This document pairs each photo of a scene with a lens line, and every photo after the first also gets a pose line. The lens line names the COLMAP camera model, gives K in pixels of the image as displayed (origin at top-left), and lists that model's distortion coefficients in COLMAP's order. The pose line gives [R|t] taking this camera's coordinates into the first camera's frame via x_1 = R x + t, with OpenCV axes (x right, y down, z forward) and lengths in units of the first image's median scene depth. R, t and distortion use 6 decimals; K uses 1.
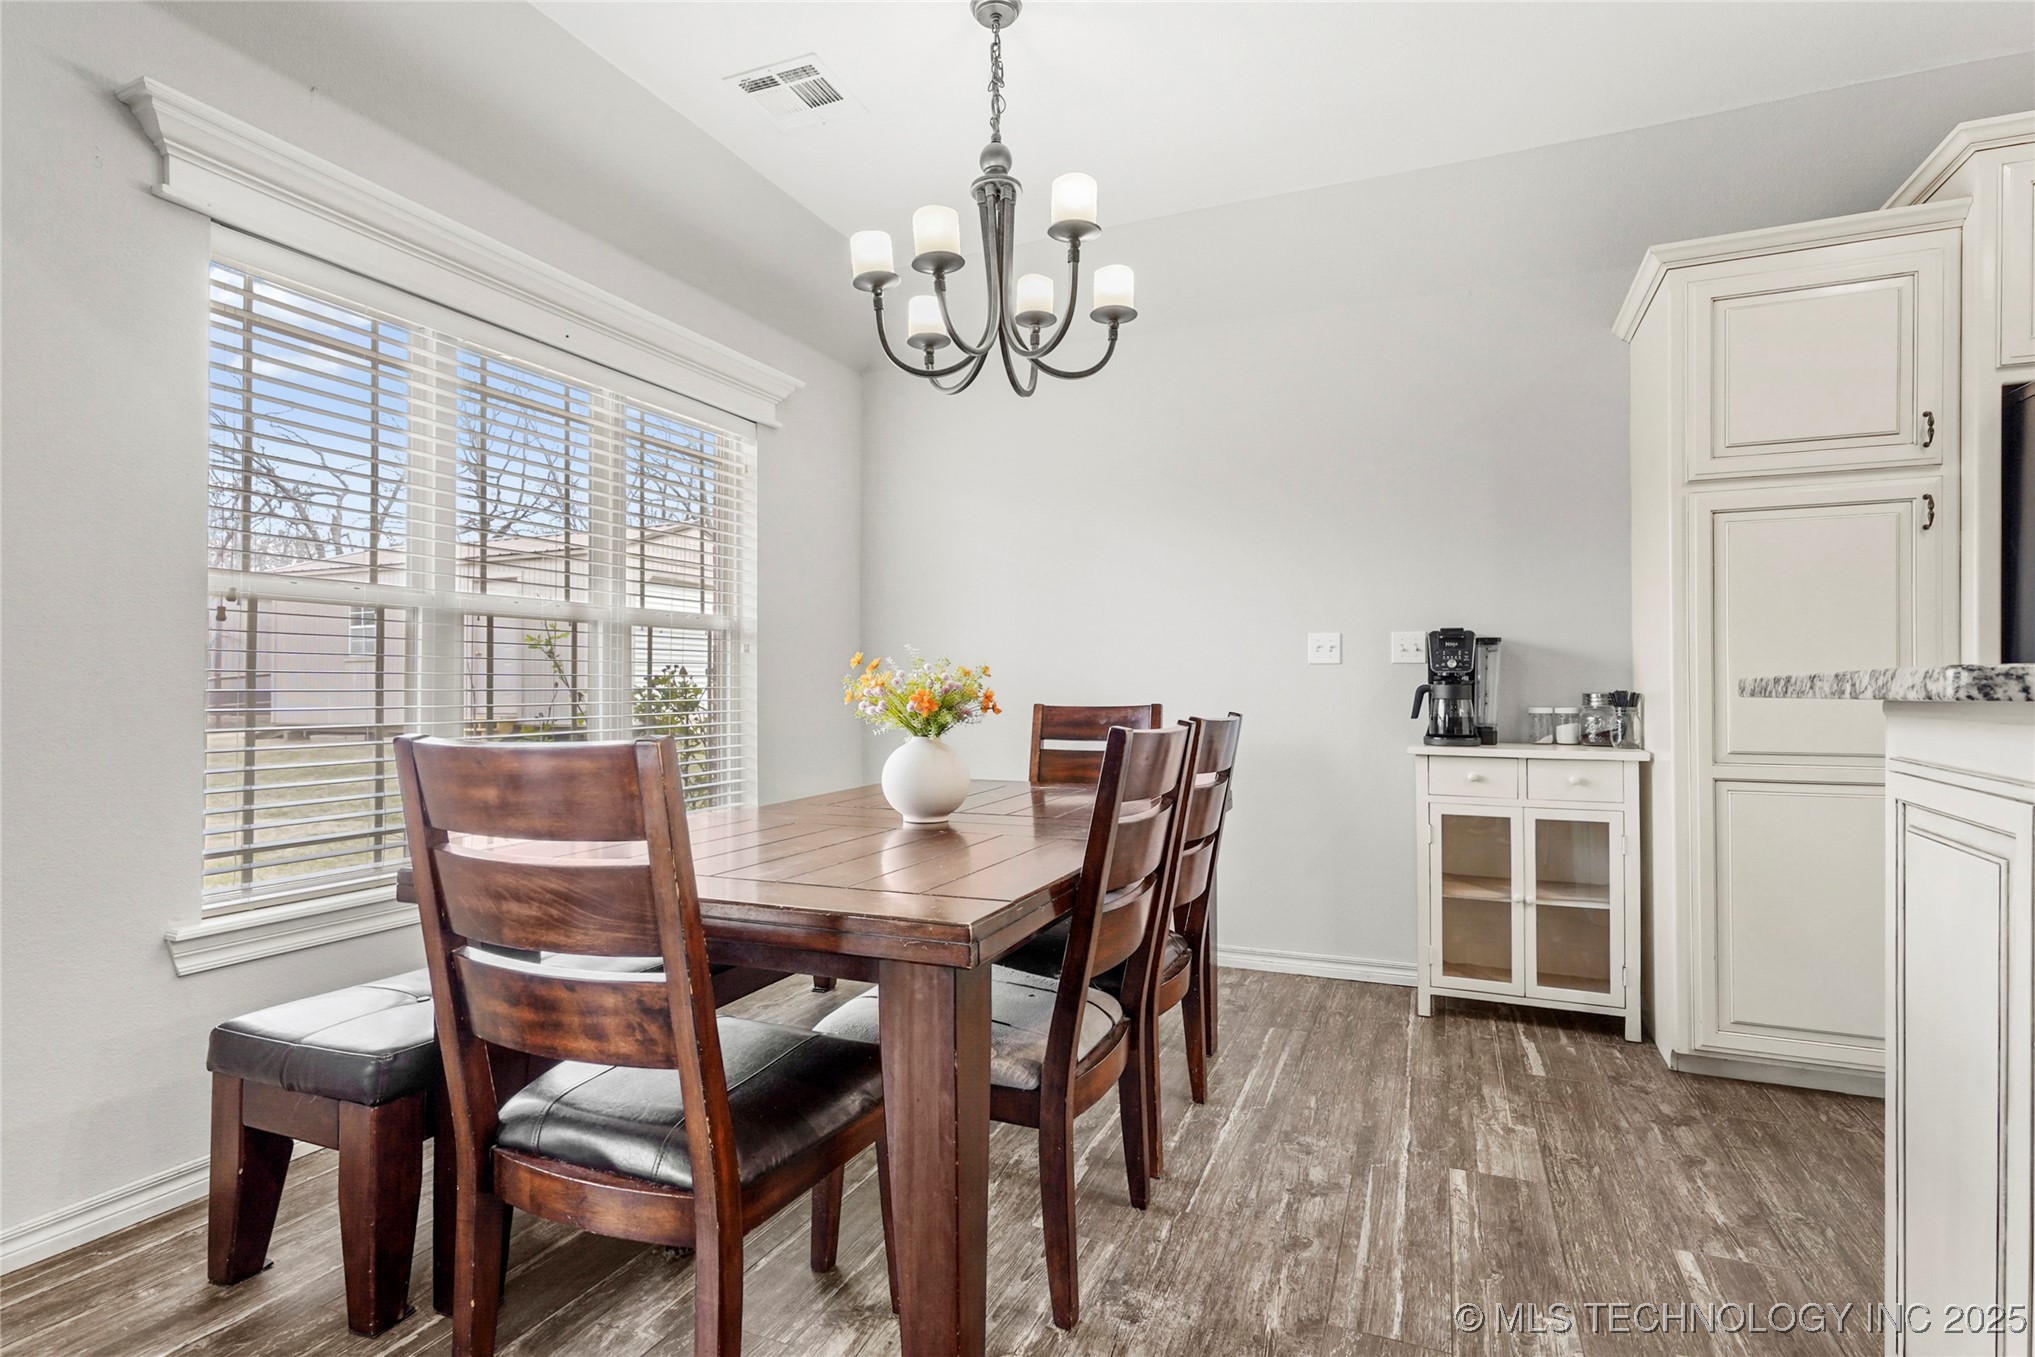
lens RADIAL K [[999.5, 0, 1017.5], [0, 999.5, 678.5], [0, 0, 1]] dist [-0.013697, 0.018418]
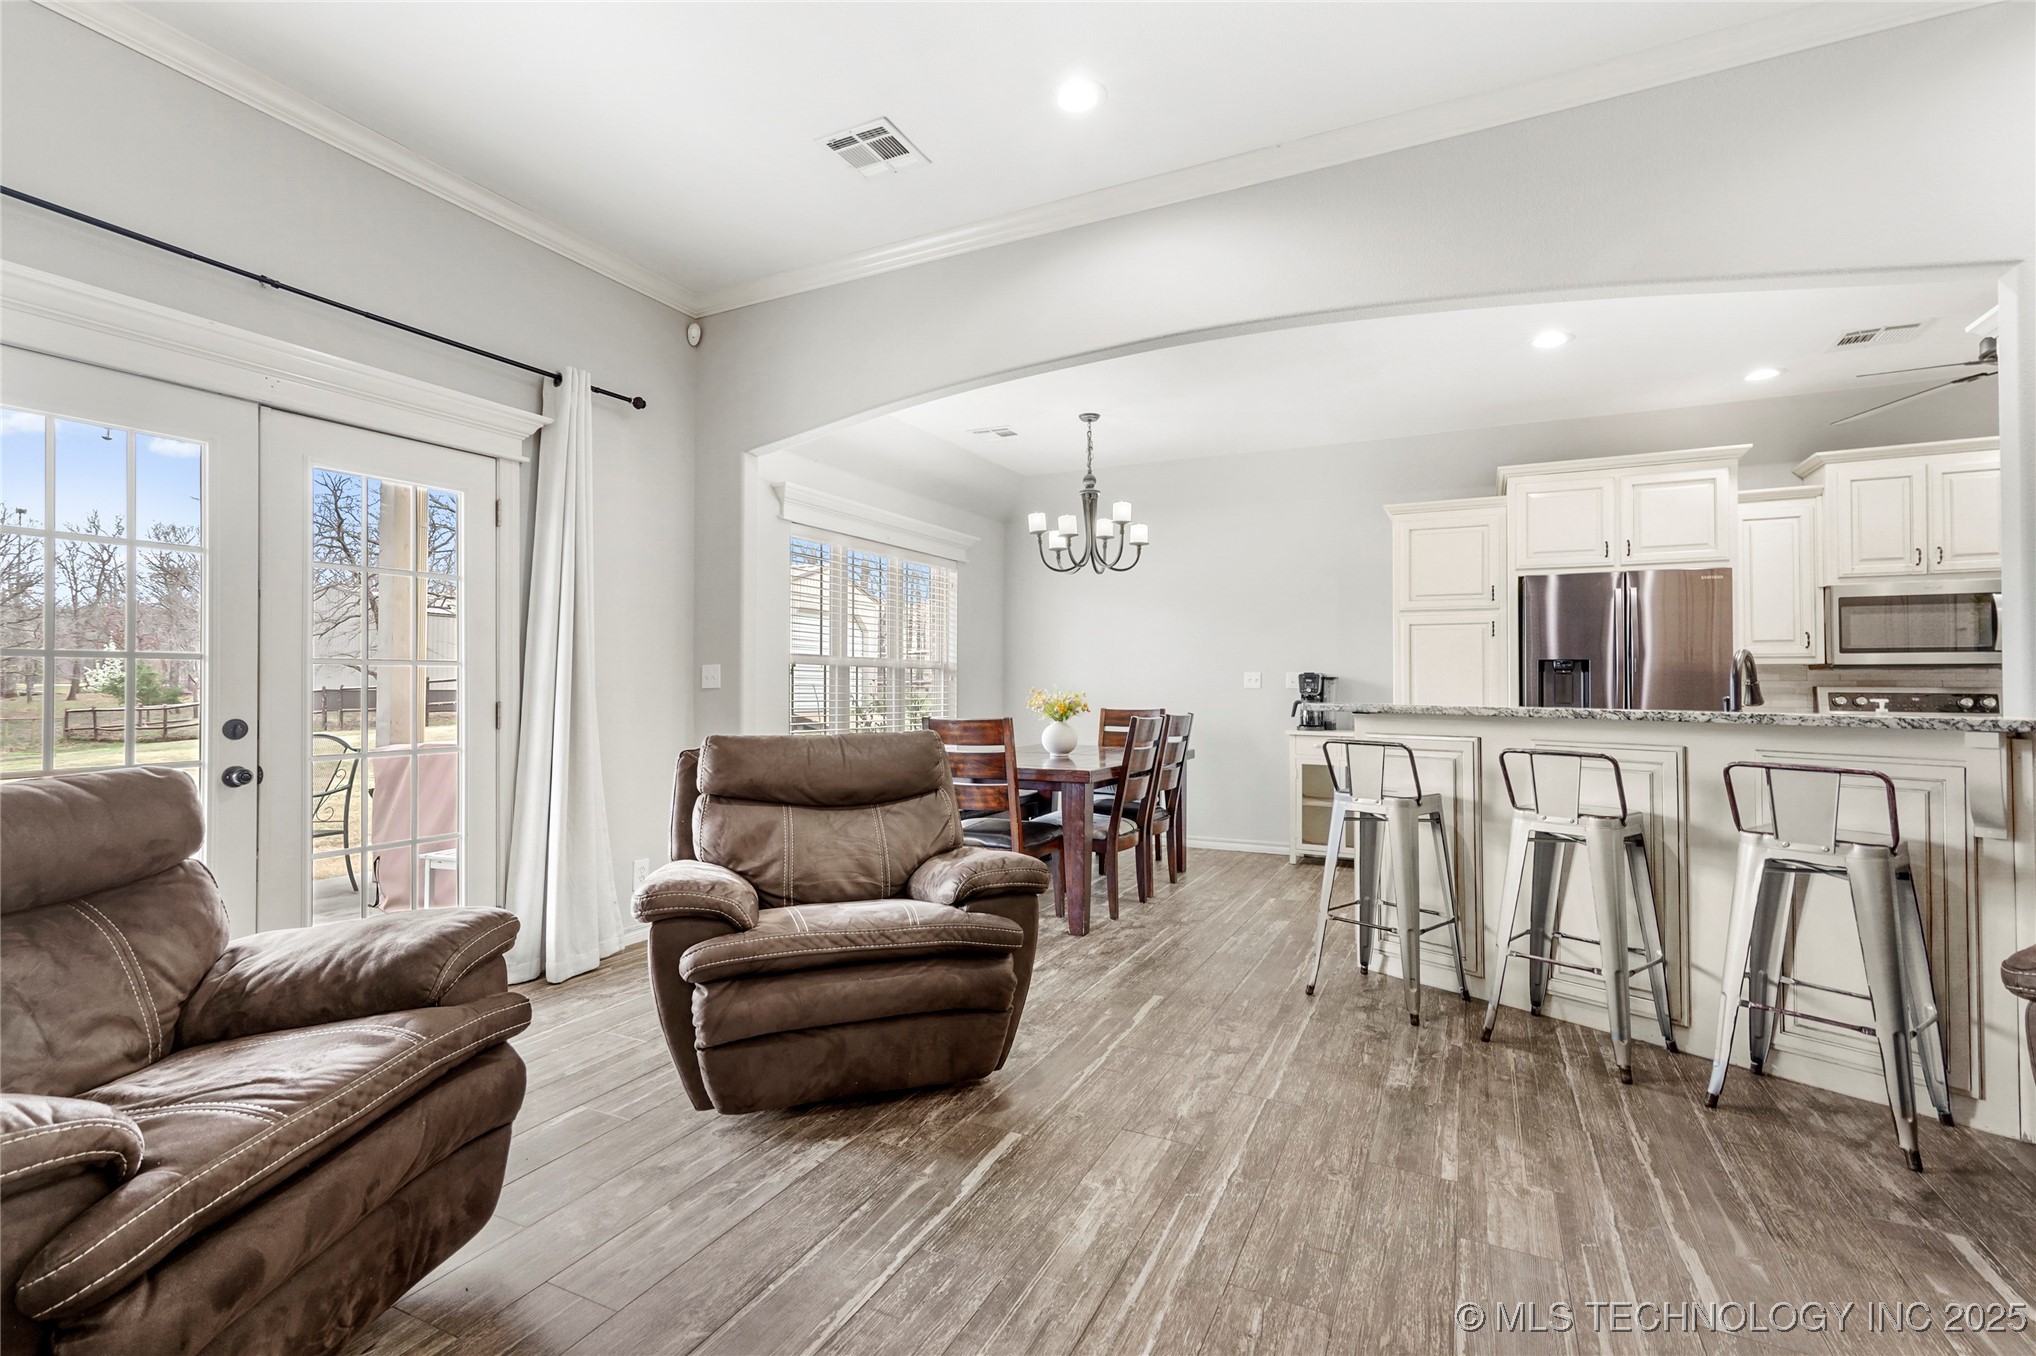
lens RADIAL K [[914.6, 0, 1002.3], [0, 914.6, 679.9], [0, 0, 1]] dist [-0.021796, 0.013357]
pose [[0.997059, 0.006891, -0.076325, -0.052828], [-0.007103, 0.999972, -0.002515, -0.032694], [0.076306, 0.003050, 0.997080, -1.088432]]
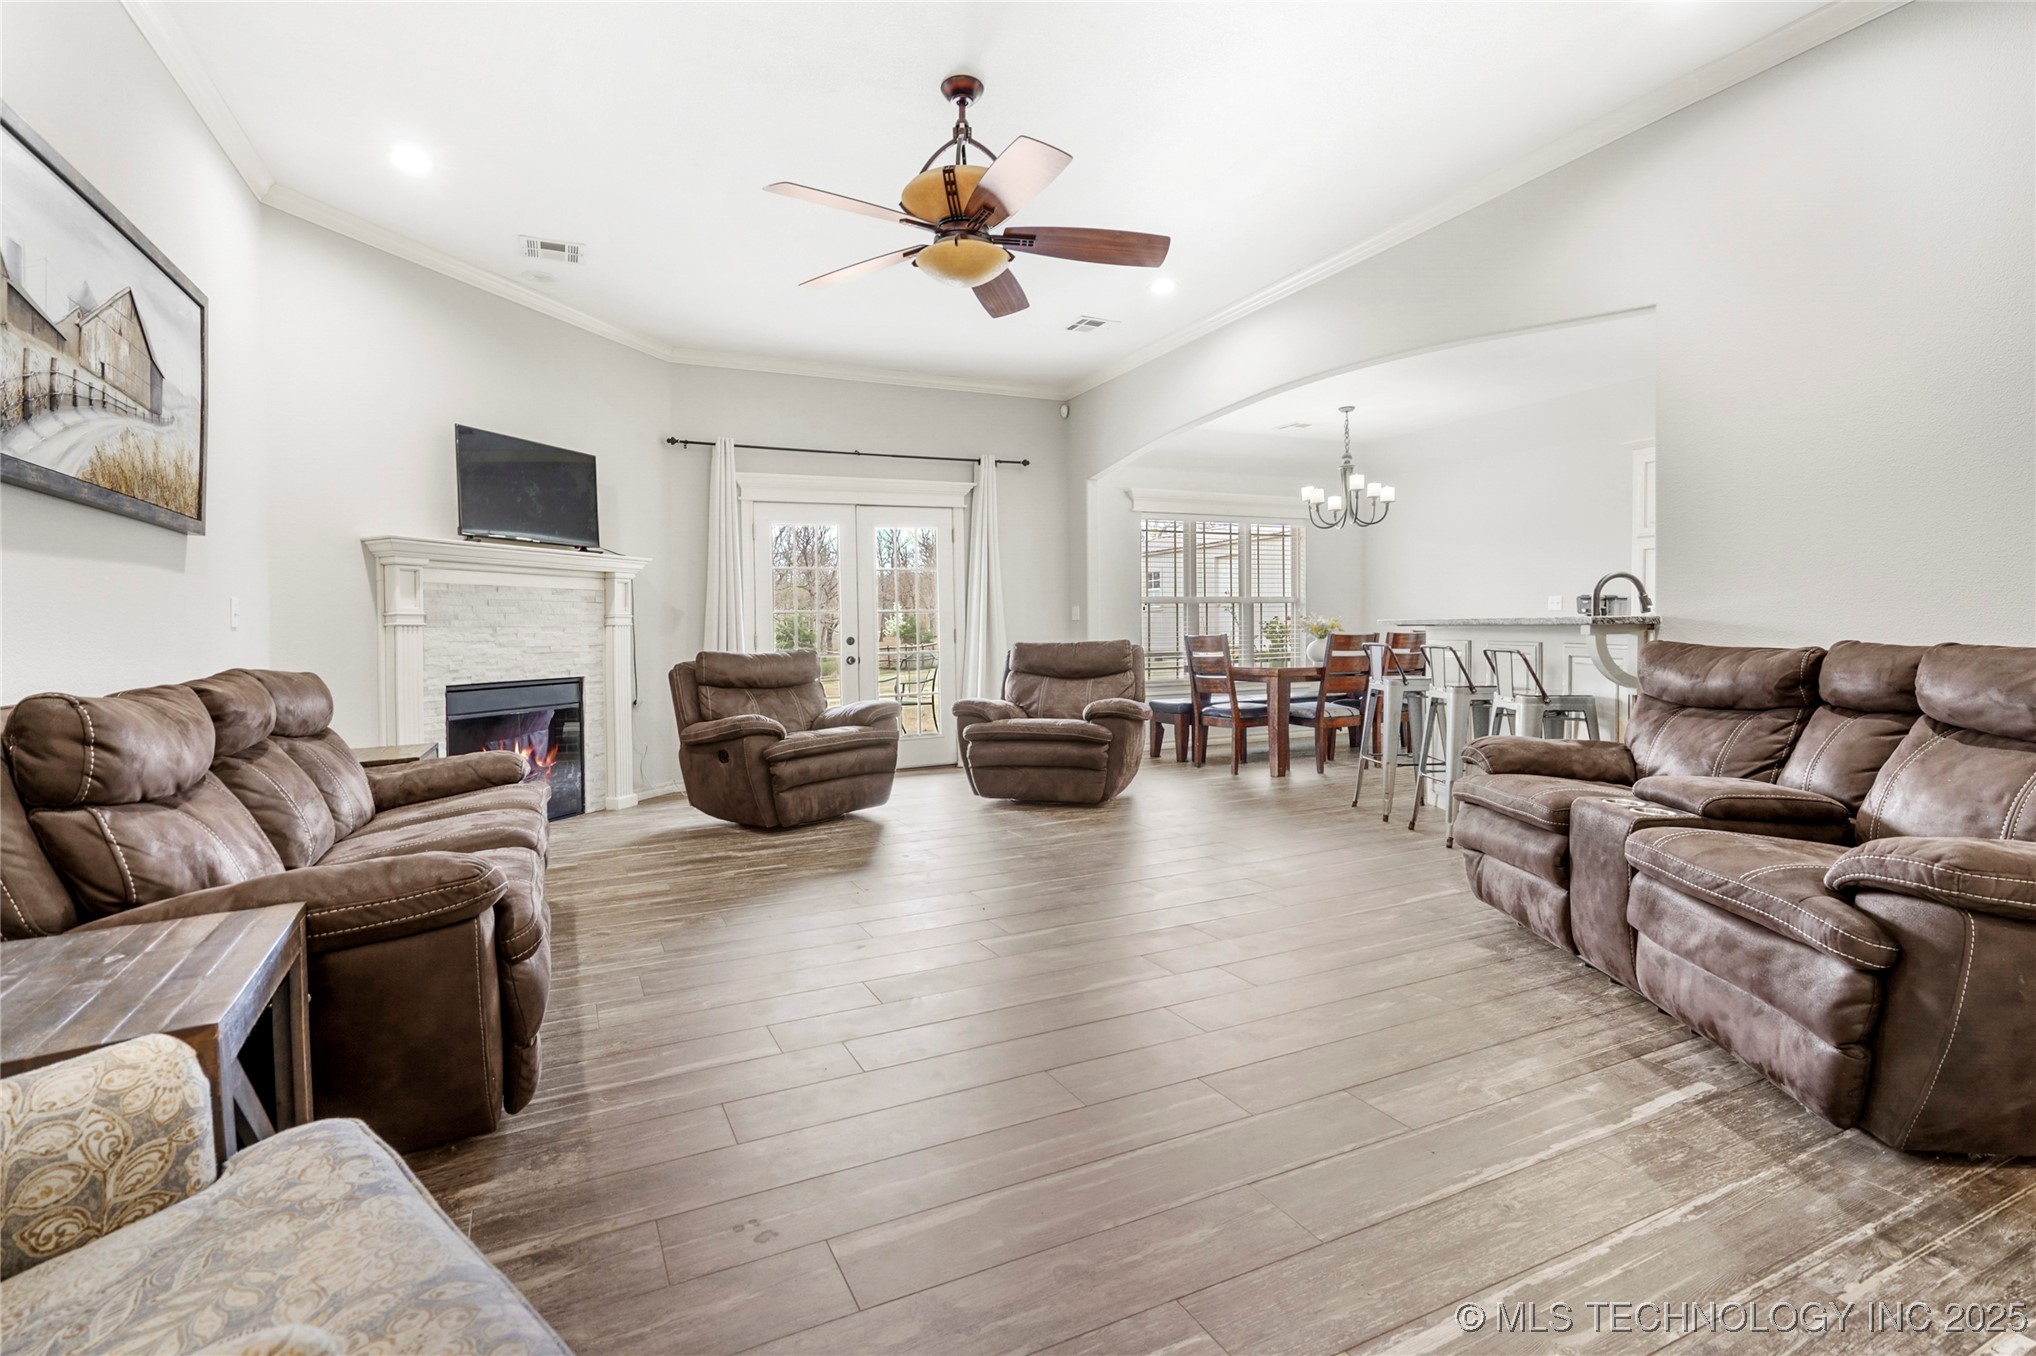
lens RADIAL K [[940.2, 0, 990.9], [0, 940.2, 671.6], [0, 0, 1]] dist [-0.000652, 0.039309]
pose [[0.728762, 0.019034, -0.684503, 1.081236], [0.019805, 0.998610, 0.048854, -0.008162], [0.684481, -0.049160, 0.727372, -1.761882]]
